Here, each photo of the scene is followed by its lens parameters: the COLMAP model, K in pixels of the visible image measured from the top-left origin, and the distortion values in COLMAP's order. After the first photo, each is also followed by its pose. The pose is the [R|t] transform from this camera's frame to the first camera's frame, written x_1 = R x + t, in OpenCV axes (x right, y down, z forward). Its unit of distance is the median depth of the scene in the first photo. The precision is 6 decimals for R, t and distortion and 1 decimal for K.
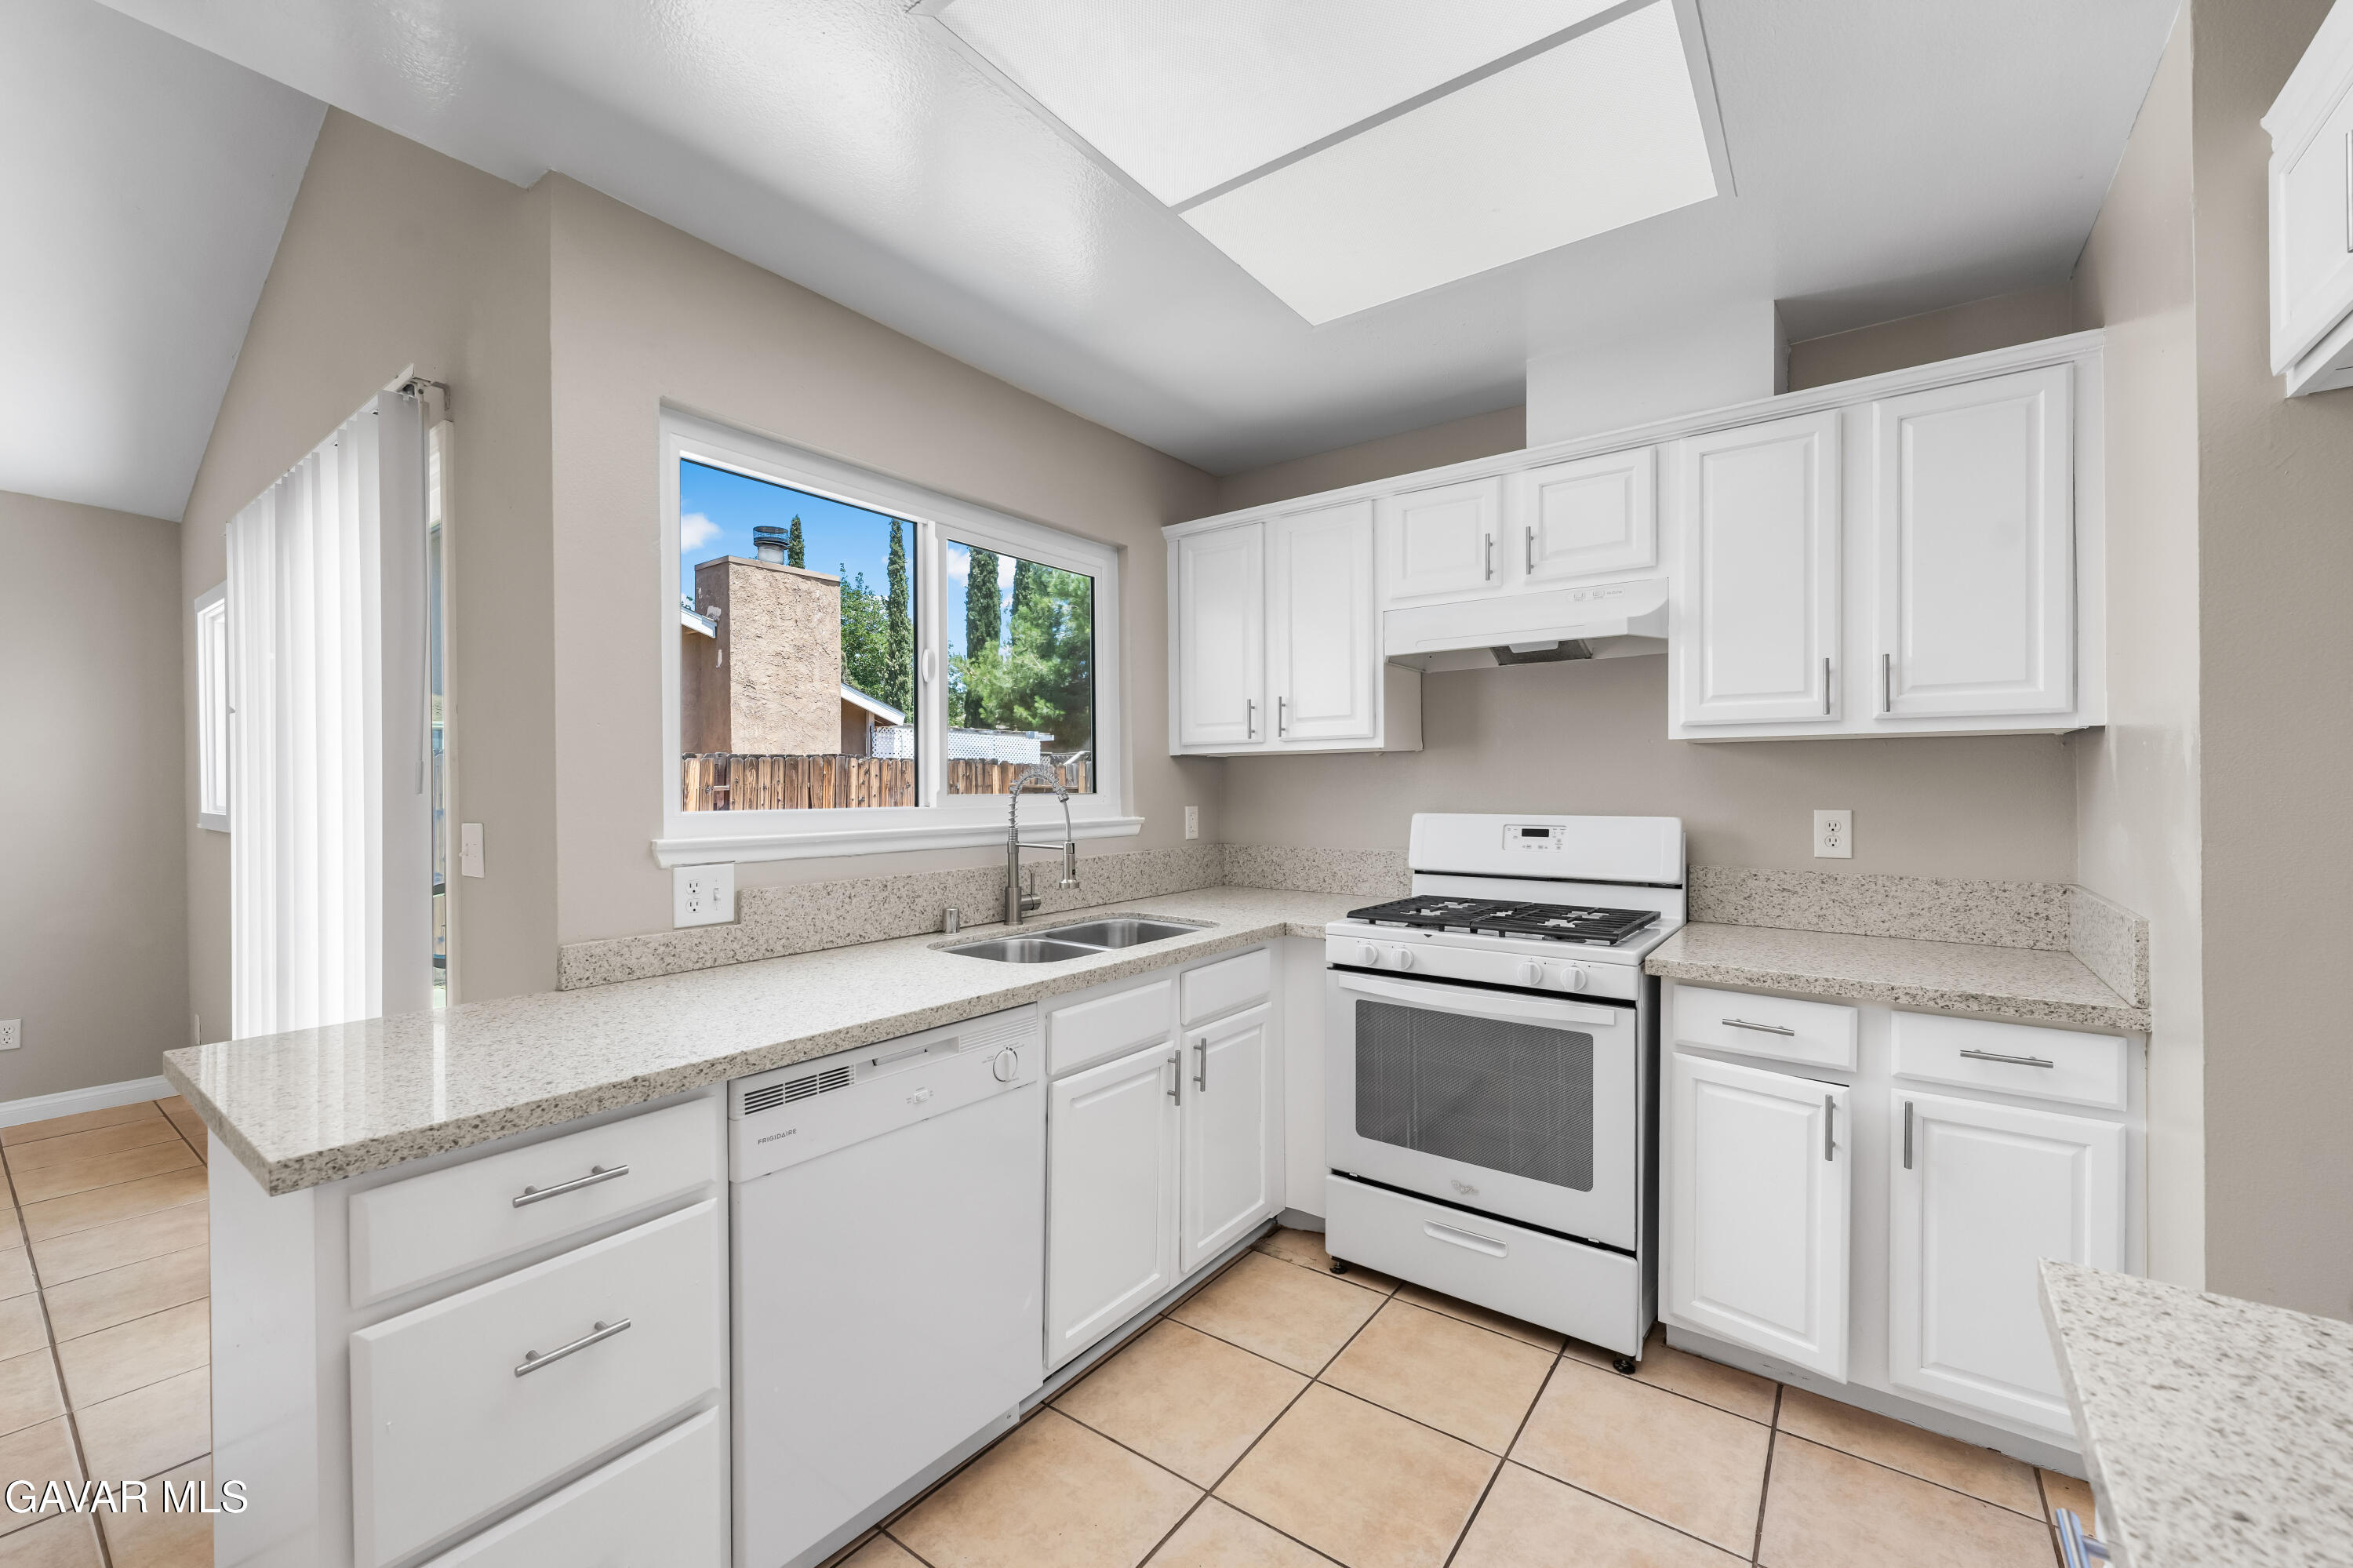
lens RADIAL K [[941.4, 0, 1177.1], [0, 941.4, 787.1], [0, 0, 1]] dist [0.000366, 0.000048]
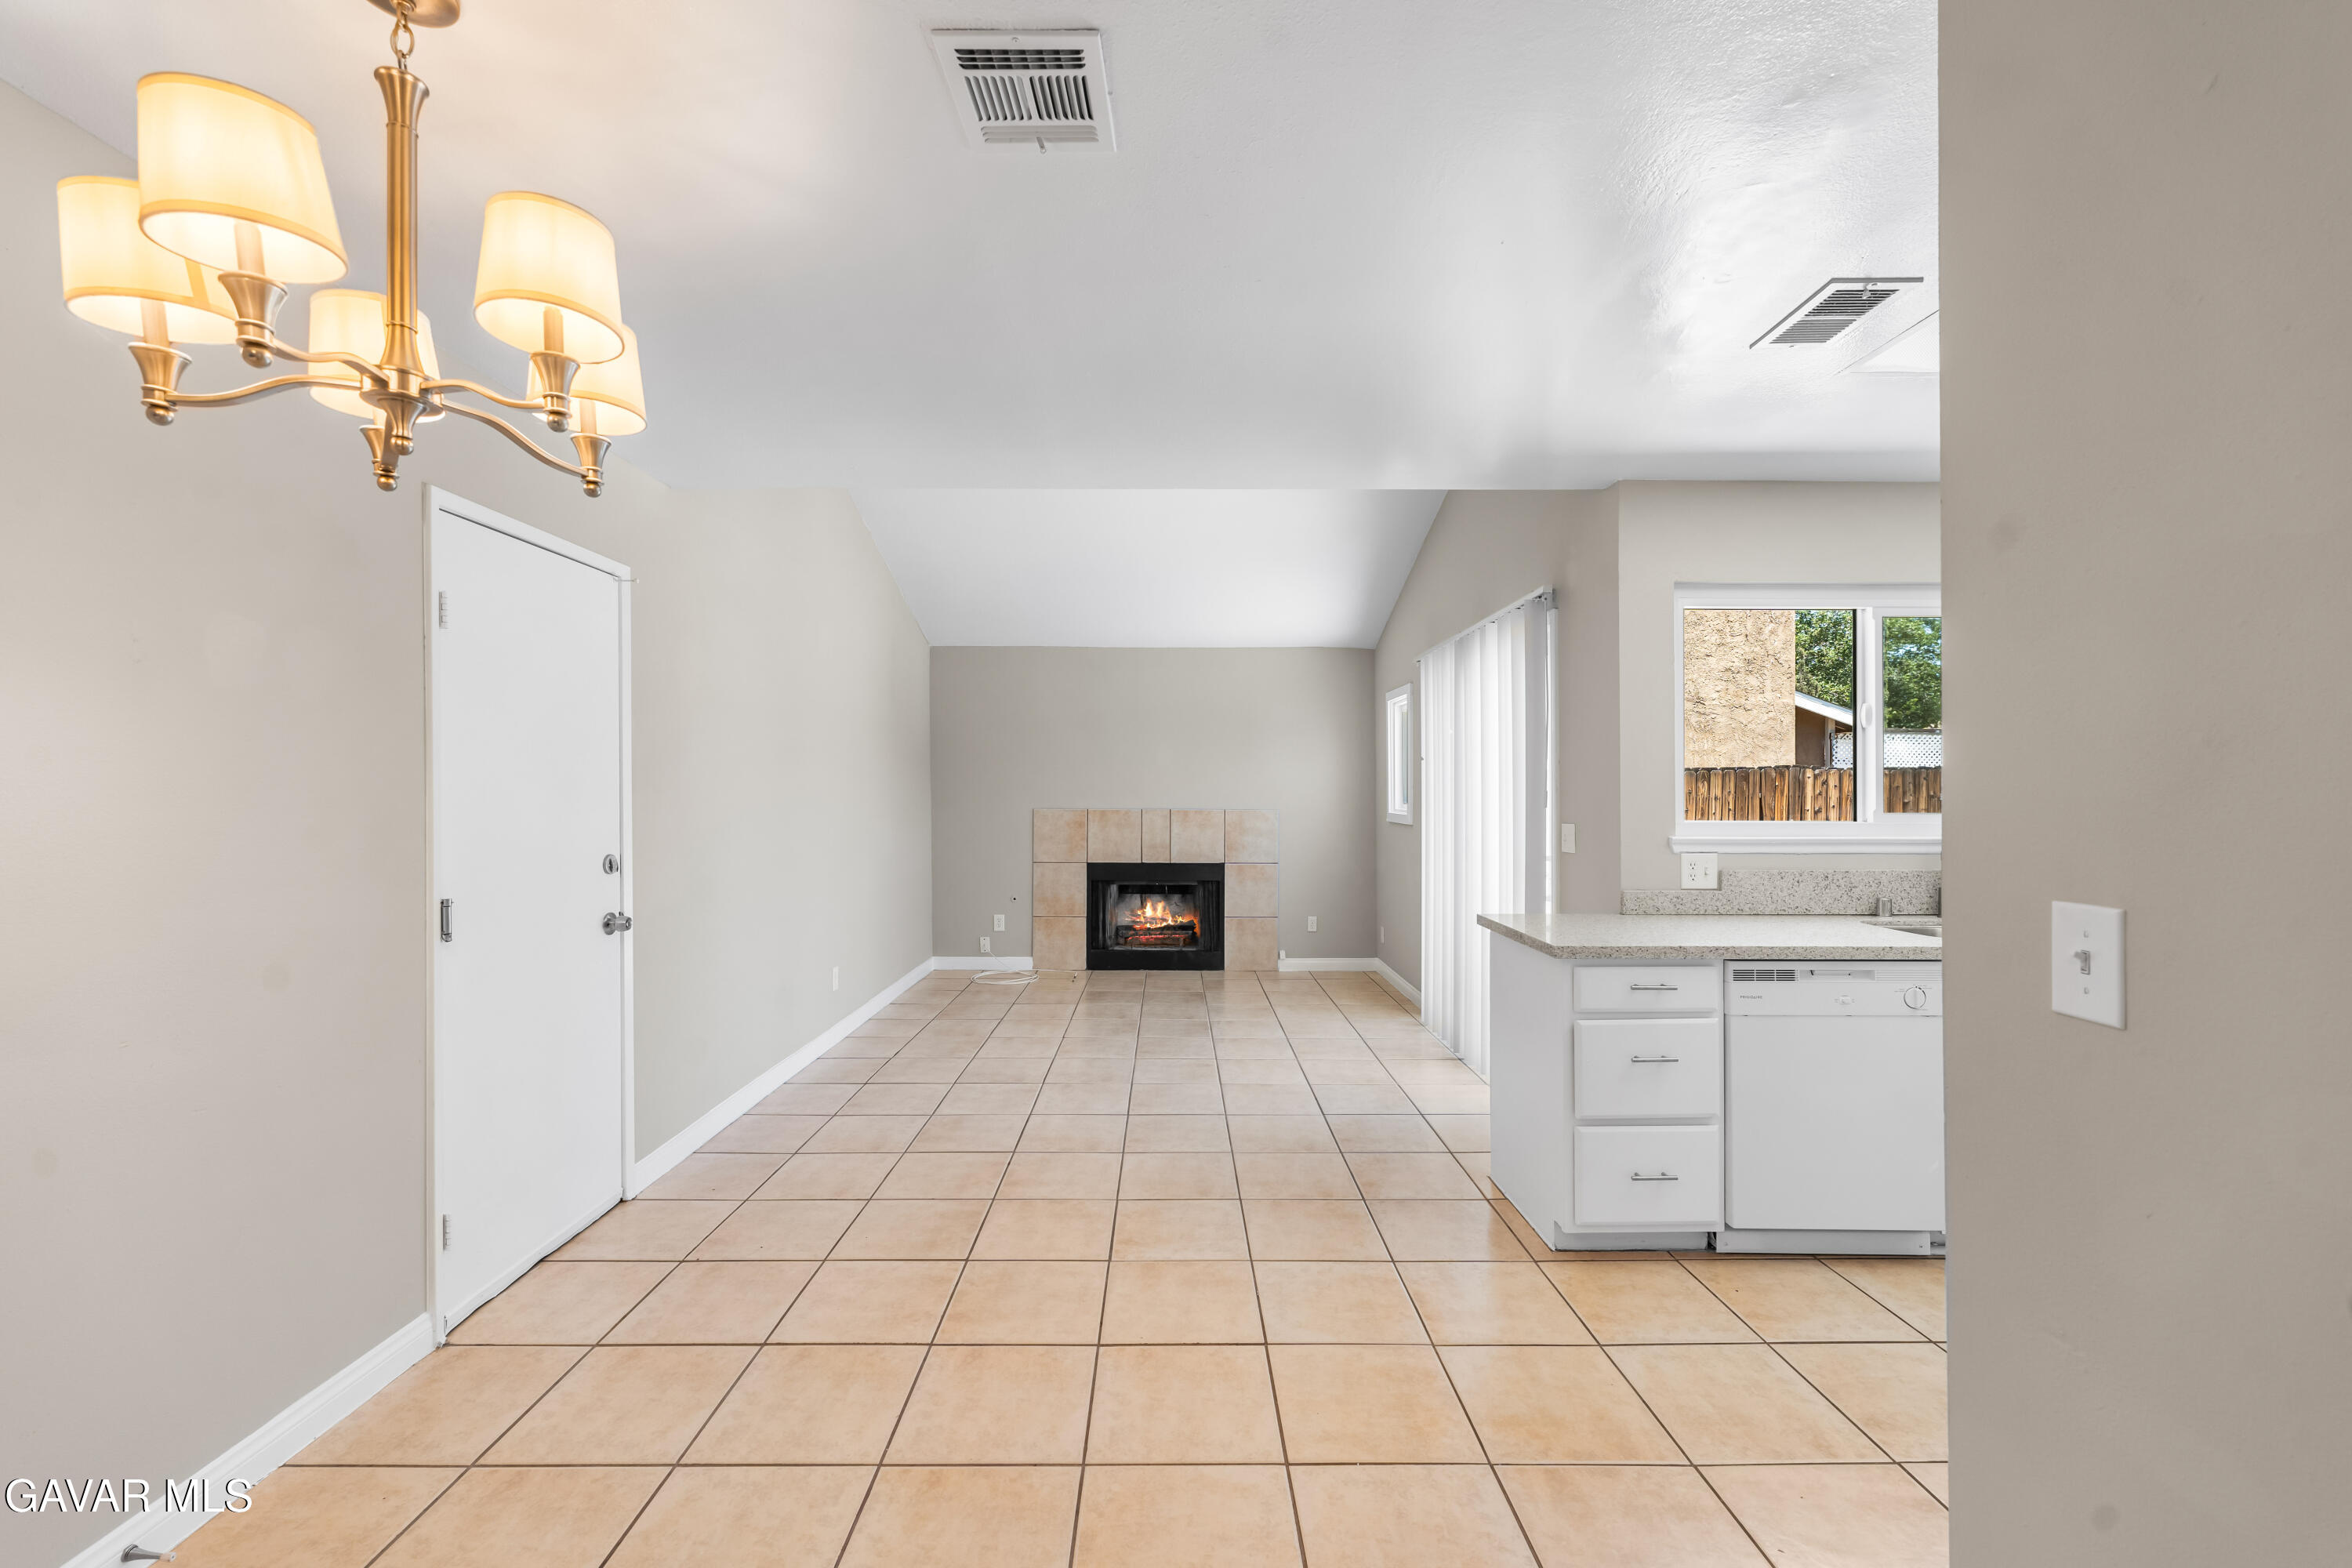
lens RADIAL K [[940.9, 0, 1171.5], [0, 940.9, 788.1], [0, 0, 1]] dist [0.000366, 0.000048]
pose [[0.598511, 0.000495, -0.801114, 0.222037], [-0.004581, 0.999986, -0.002805, -0.019072], [0.801101, 0.005348, 0.598505, -0.604428]]
